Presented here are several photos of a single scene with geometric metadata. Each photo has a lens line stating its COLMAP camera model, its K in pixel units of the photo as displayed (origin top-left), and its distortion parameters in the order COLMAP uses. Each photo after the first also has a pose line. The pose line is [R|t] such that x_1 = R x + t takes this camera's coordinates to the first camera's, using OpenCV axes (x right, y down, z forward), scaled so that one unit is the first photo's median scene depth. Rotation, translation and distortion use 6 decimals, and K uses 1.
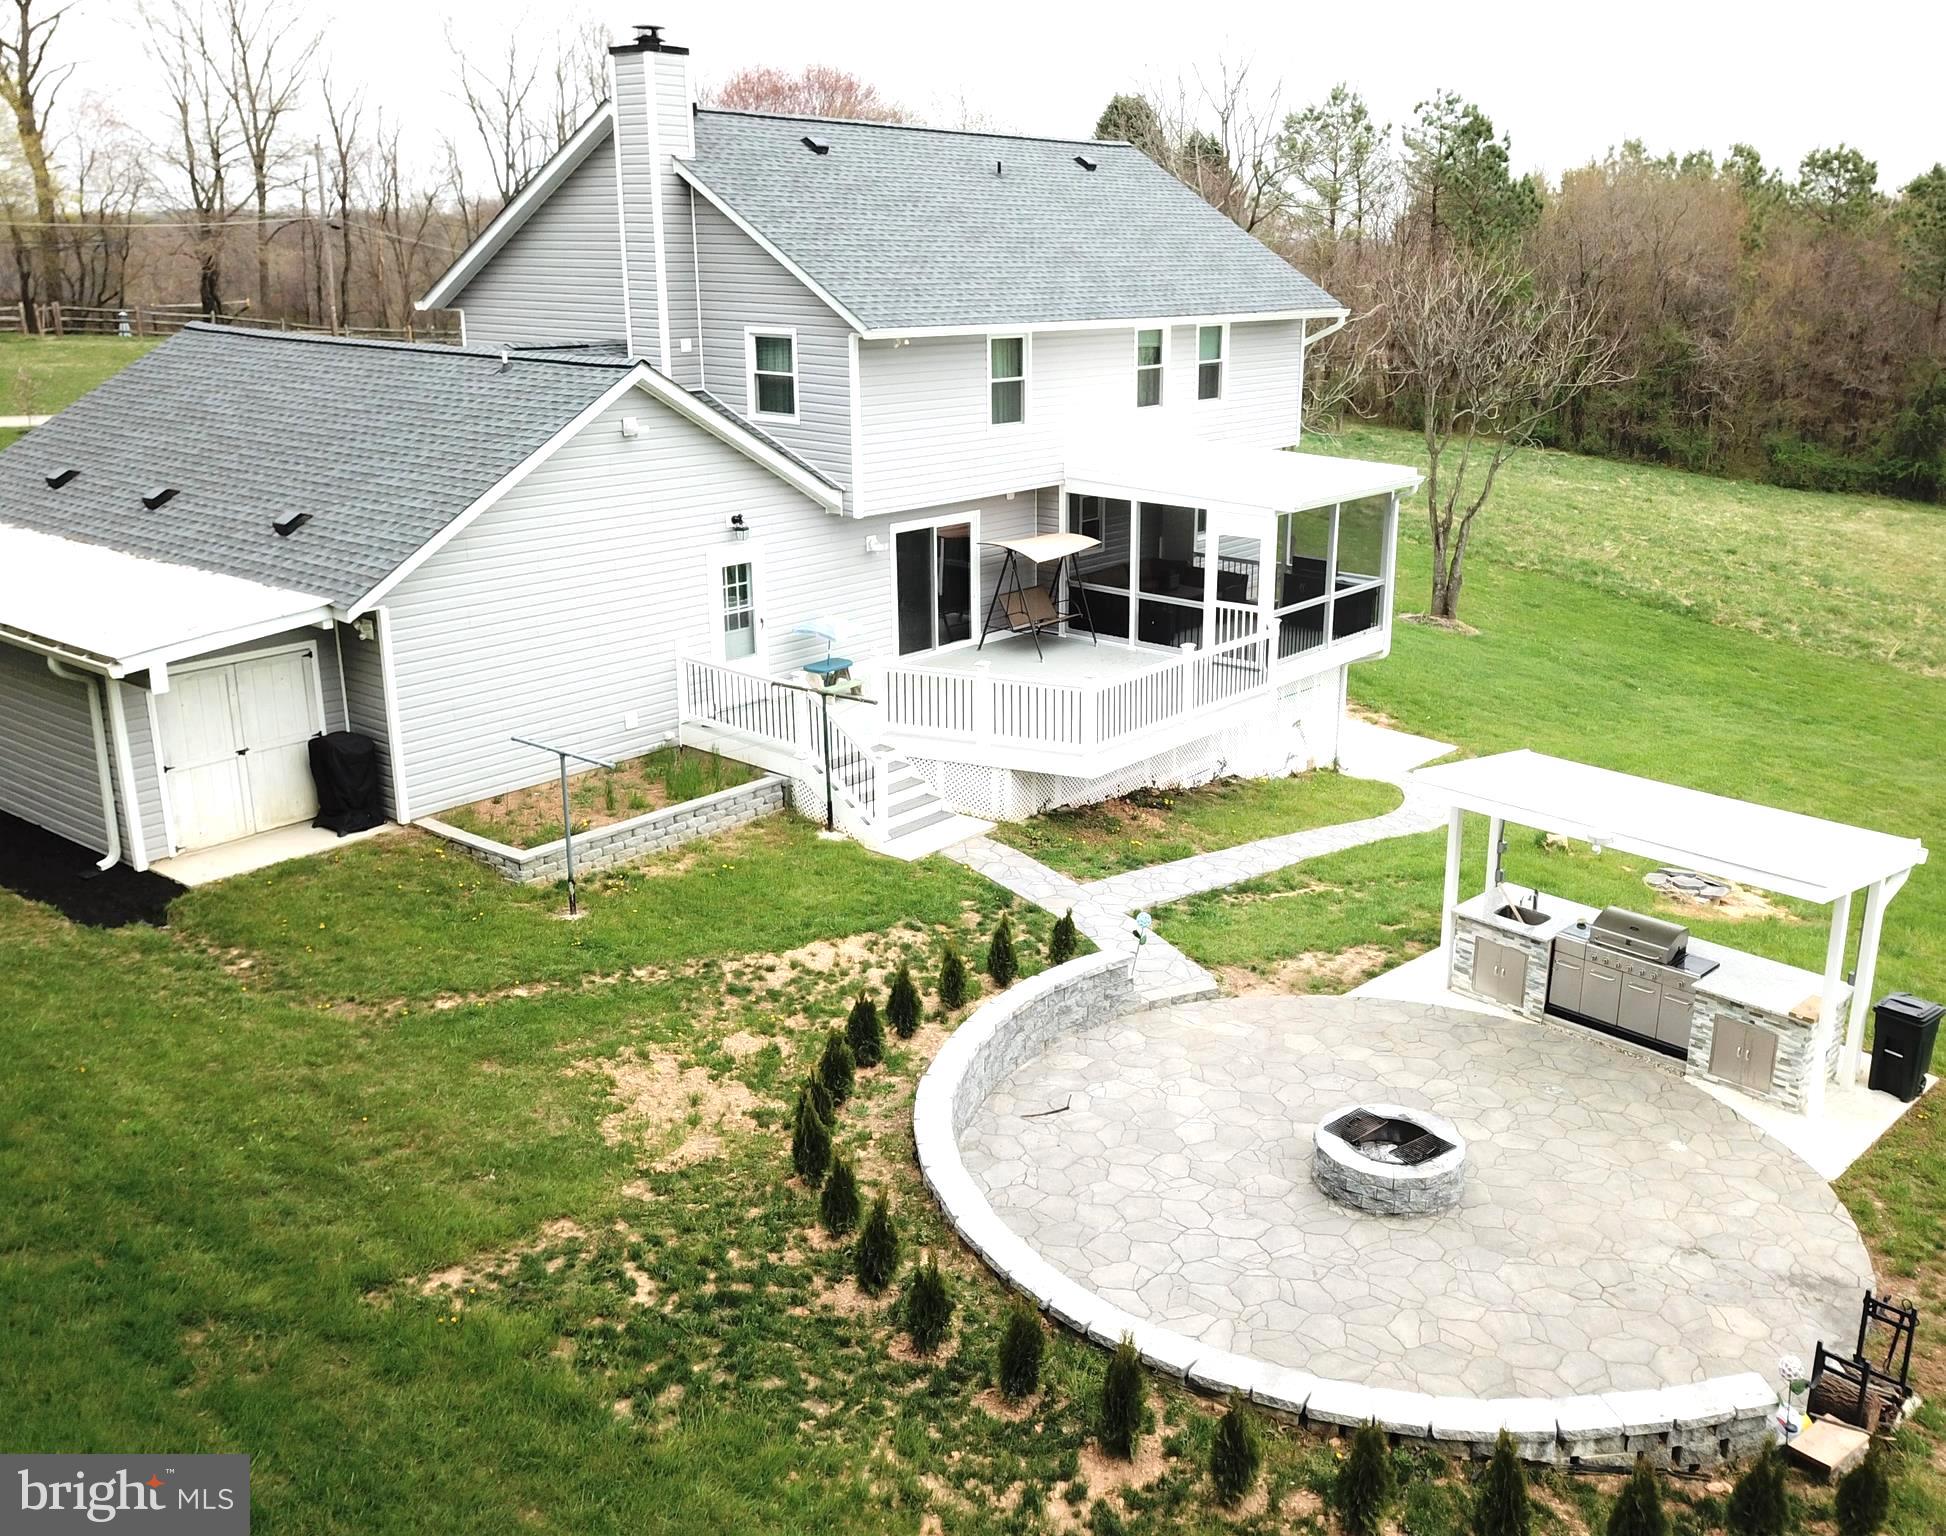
lens RADIAL K [[1718.9, 0, 973.0], [0, 1718.9, 768.0], [0, 0, 1]] dist [0.012581, 0.000953]
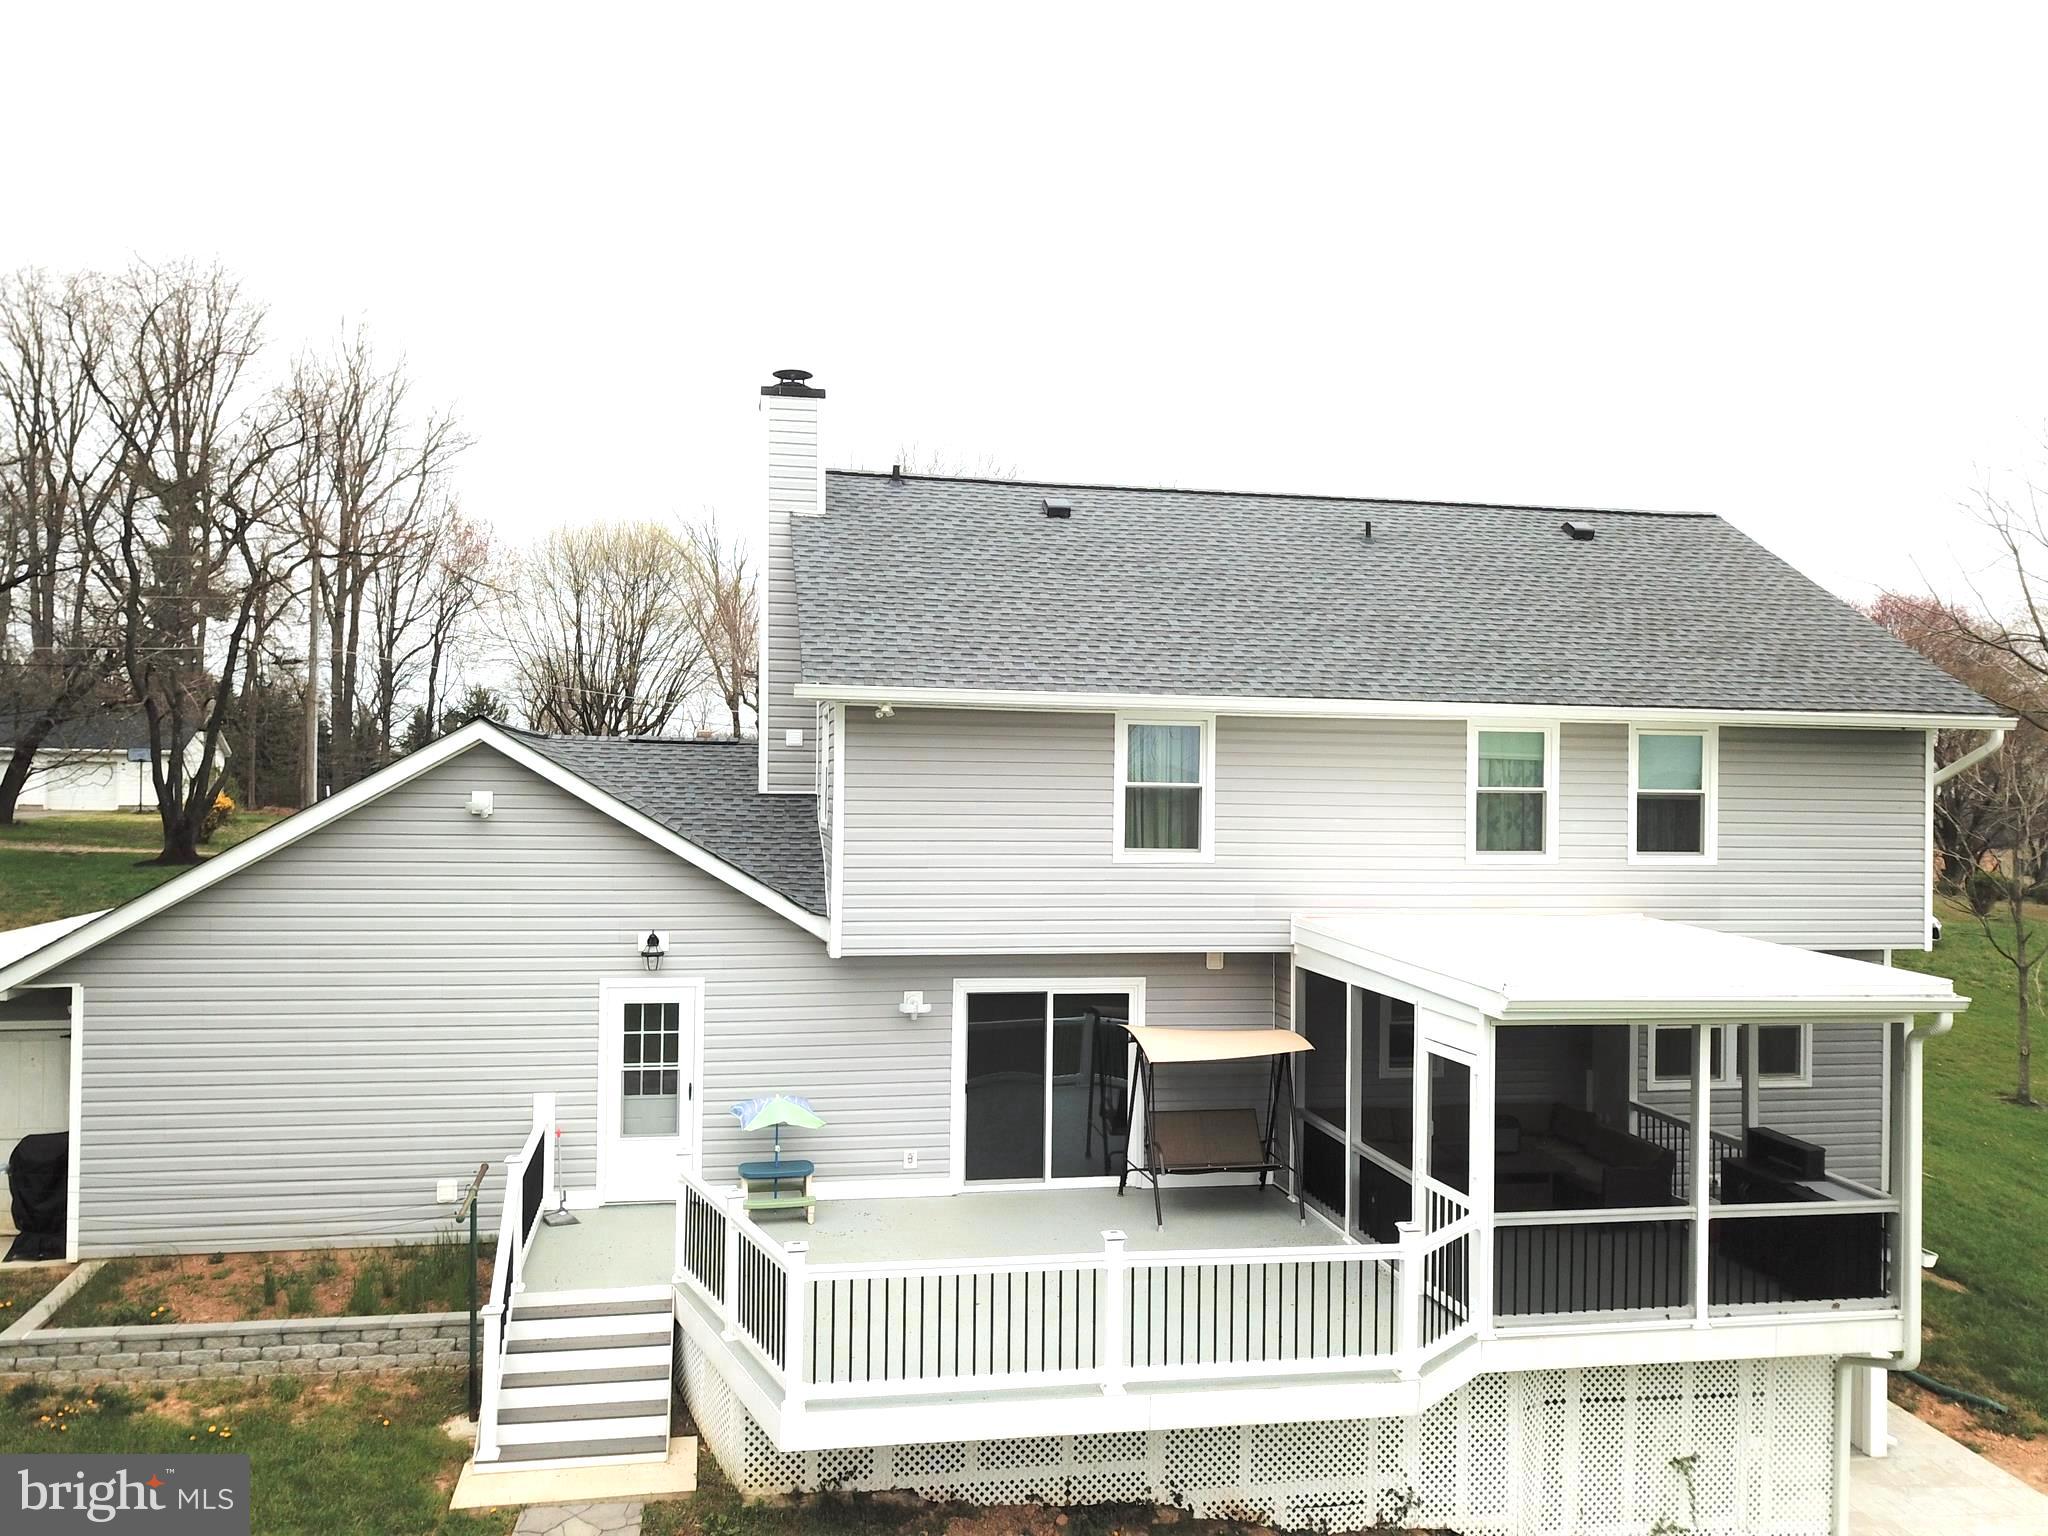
lens RADIAL K [[1563.2, 0, 1123.4], [0, 1563.2, 767.1], [0, 0, 1]] dist [0.065704, -0.161948]
pose [[0.776765, 0.000827, -0.629790, 0.390994], [-0.190505, 0.953460, -0.233712, -0.086611], [0.600287, 0.301517, 0.740772, 0.533854]]
